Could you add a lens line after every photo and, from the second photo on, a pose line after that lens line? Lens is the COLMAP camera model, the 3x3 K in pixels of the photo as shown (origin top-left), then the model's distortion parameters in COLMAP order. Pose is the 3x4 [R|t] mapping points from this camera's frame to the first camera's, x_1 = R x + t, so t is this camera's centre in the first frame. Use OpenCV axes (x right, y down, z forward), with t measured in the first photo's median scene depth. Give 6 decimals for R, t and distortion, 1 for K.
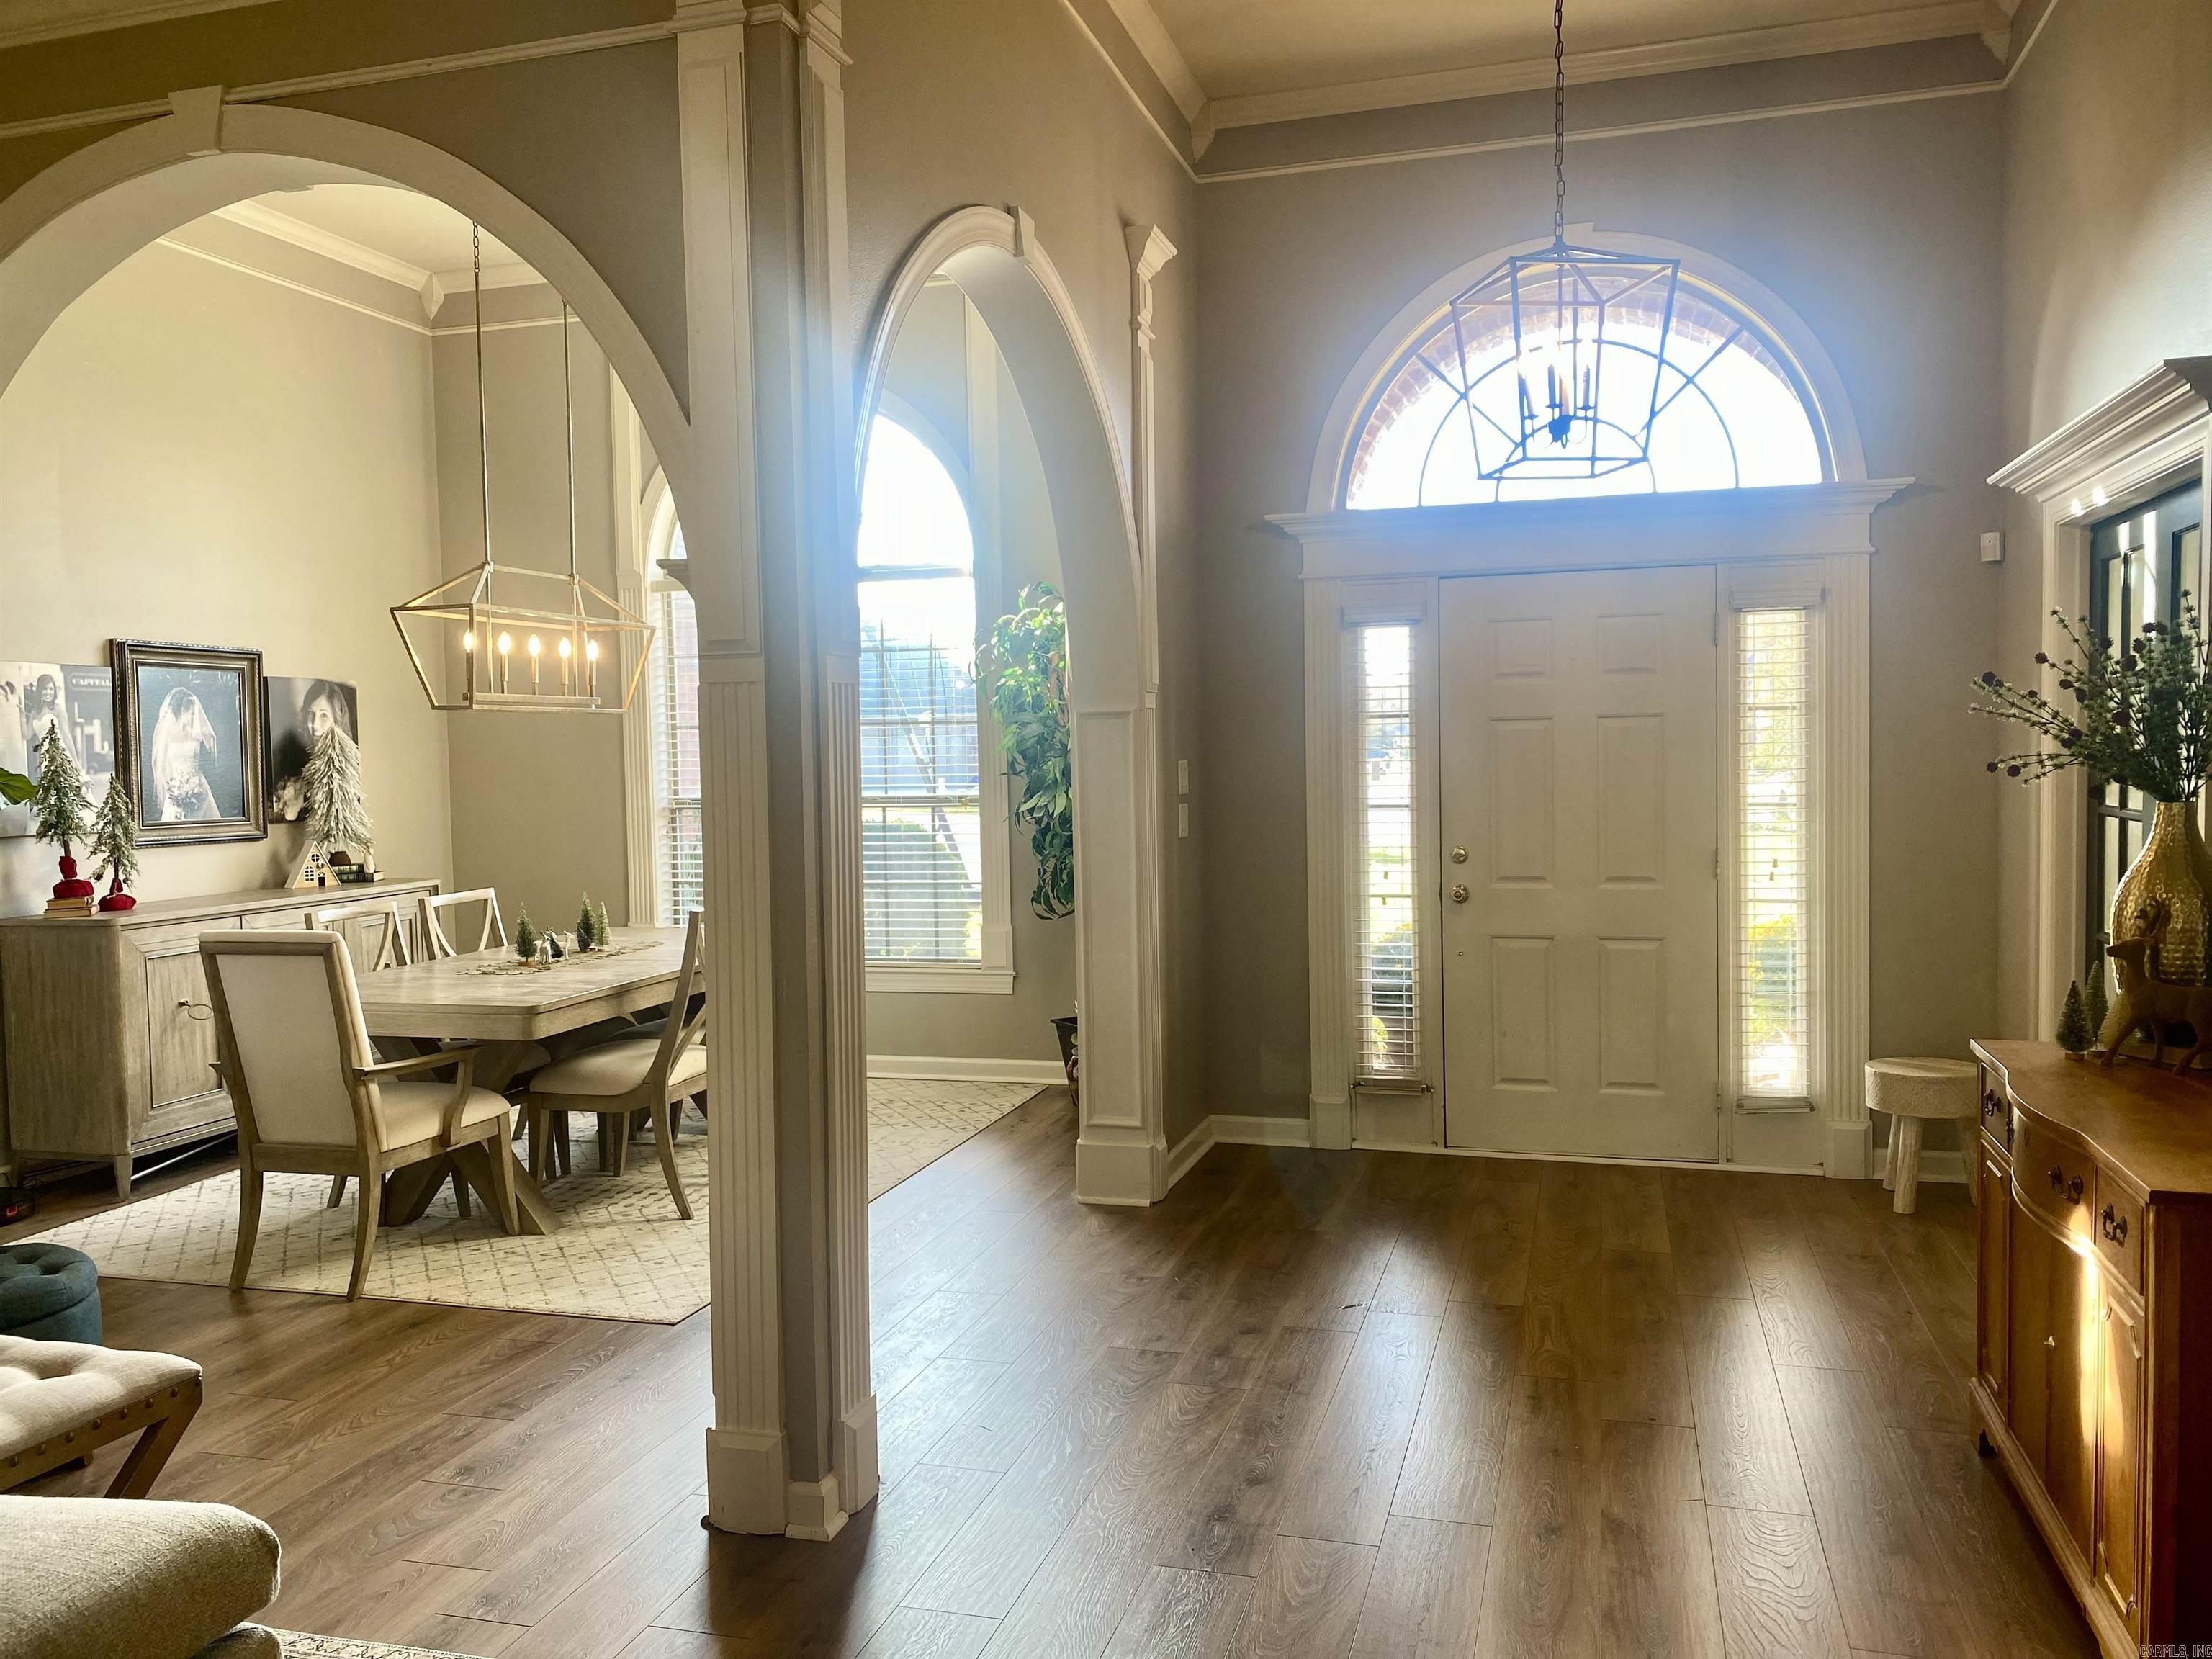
lens RADIAL K [[1682.0, 0, 1102.4], [0, 1682.0, 821.7], [0, 0, 1]] dist [0.065210, -0.092463]
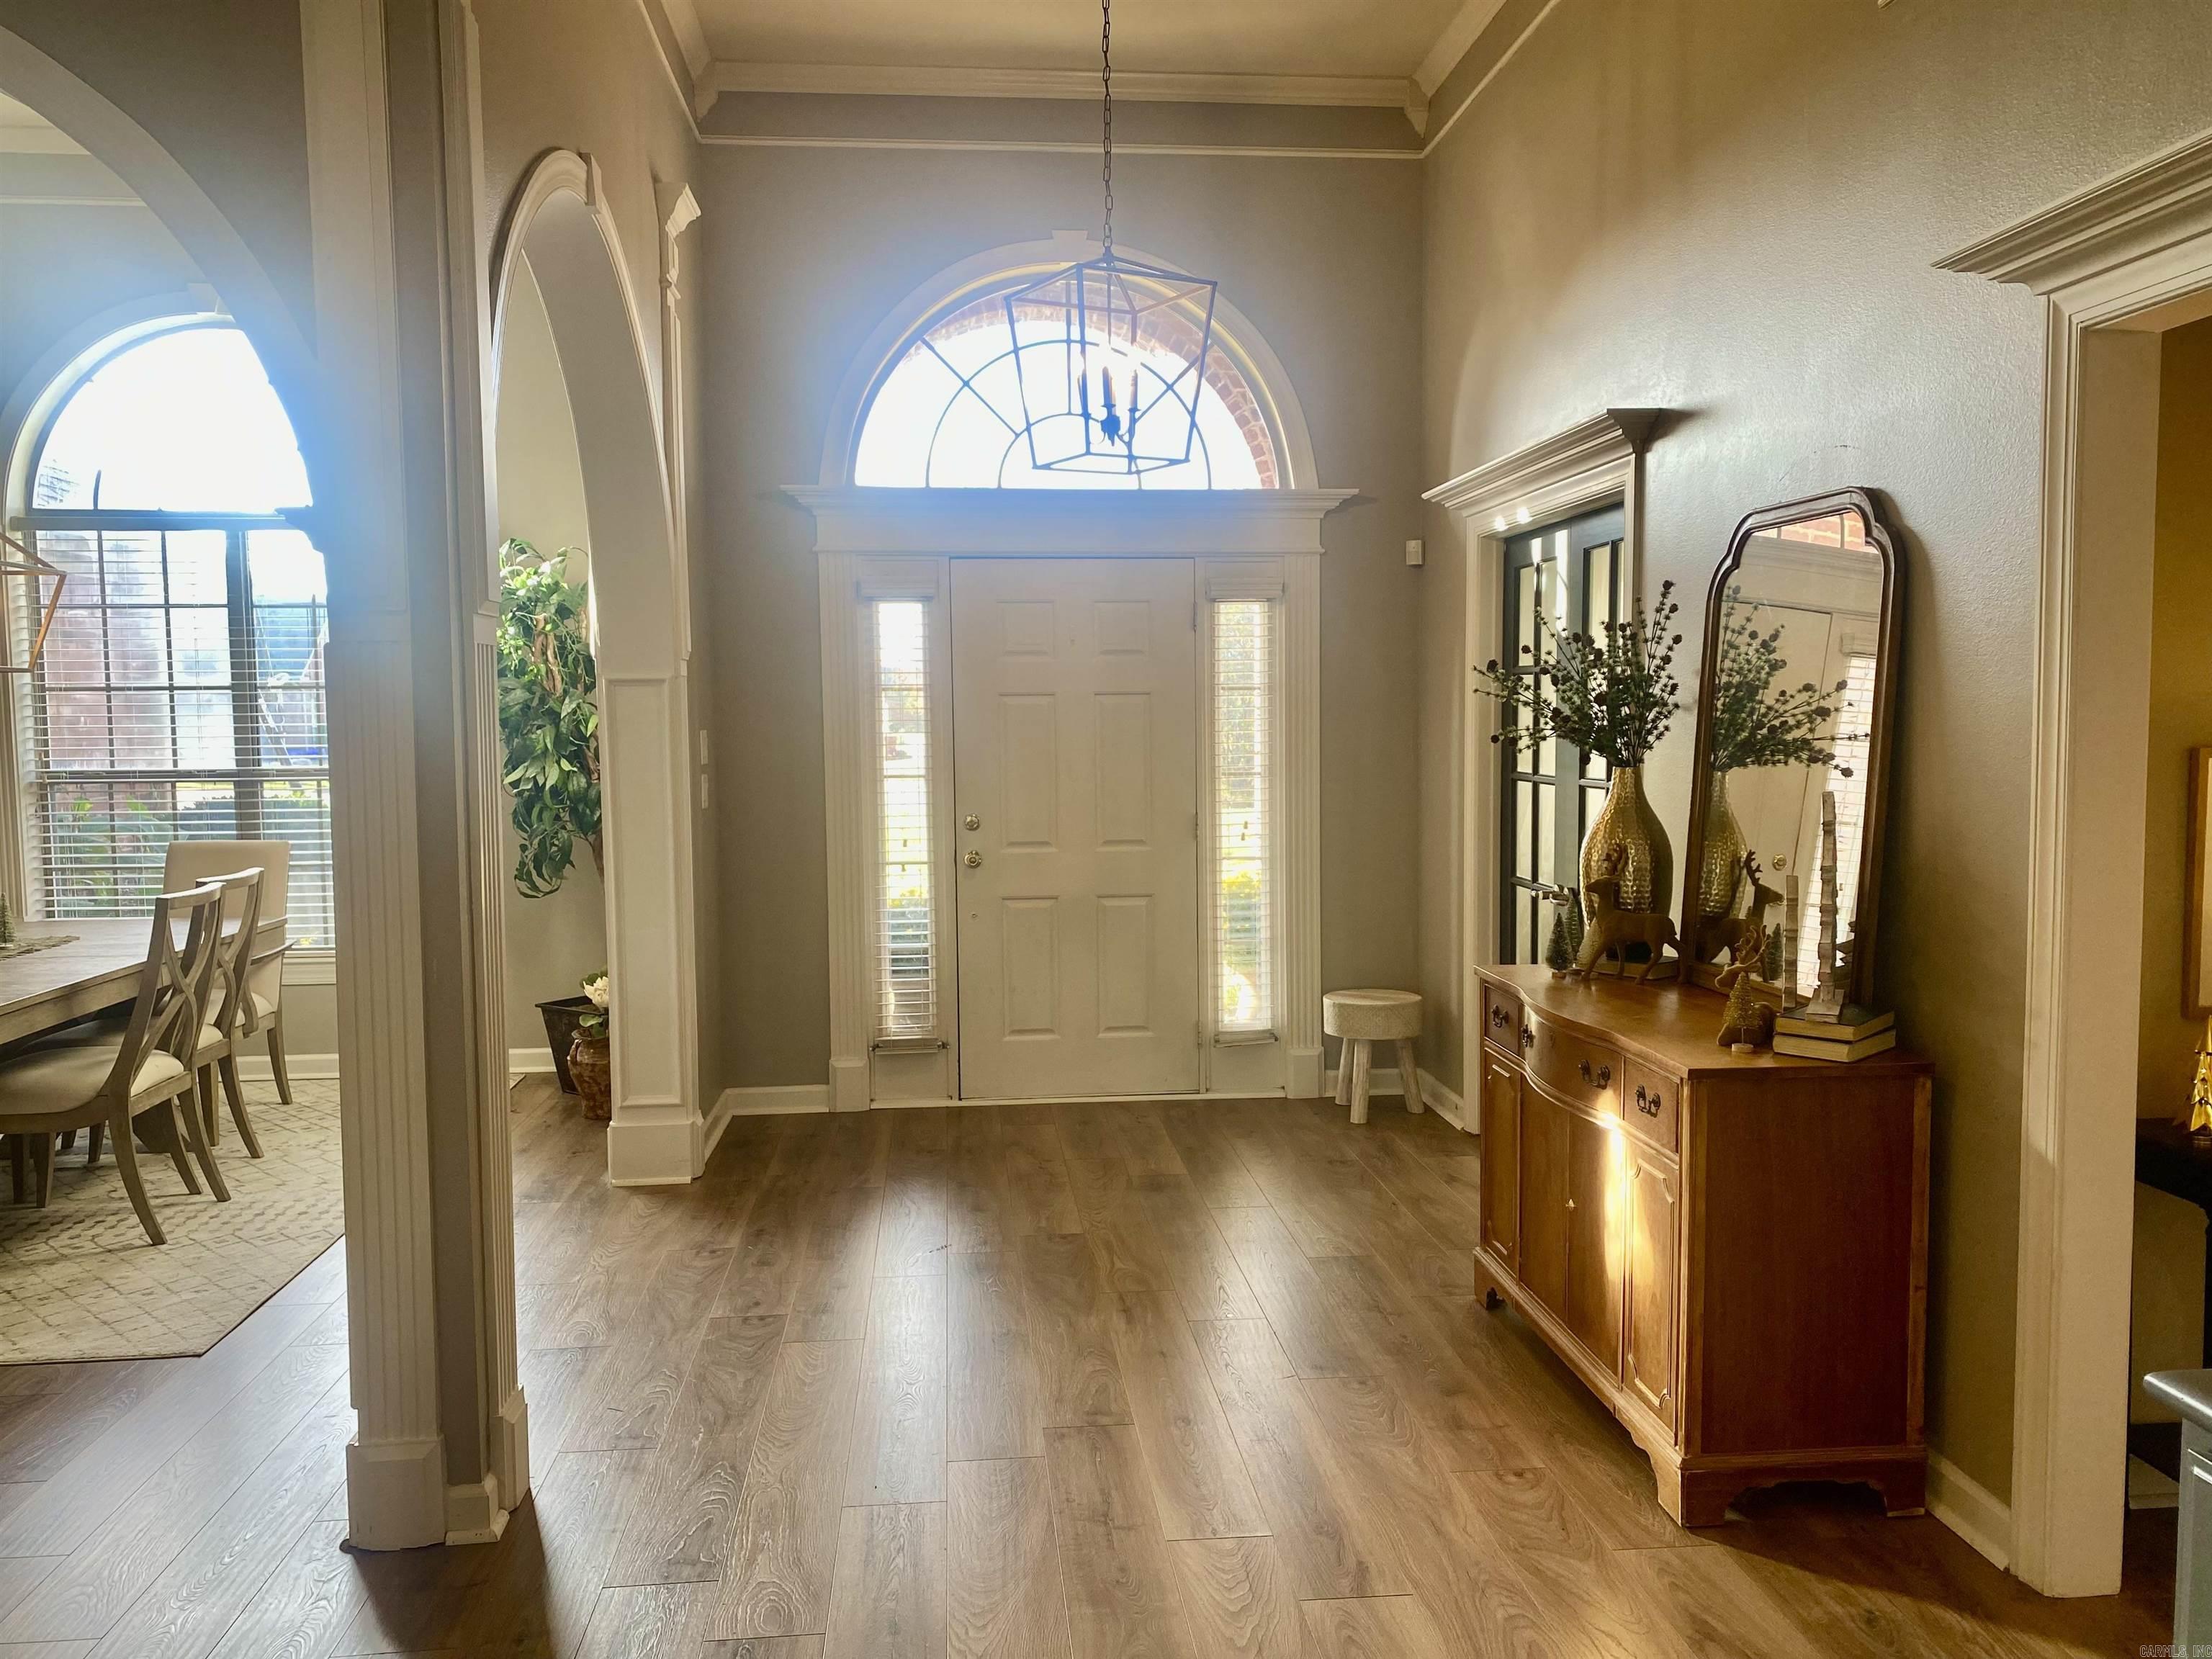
lens RADIAL K [[1684.5, 0, 1113.4], [0, 1684.5, 833.0], [0, 0, 1]] dist [0.006946, -0.007811]
pose [[0.926870, -0.017554, 0.374972, -0.109490], [0.008919, 0.999654, 0.024751, 0.001470], [-0.375277, -0.019596, 0.926706, -0.004232]]
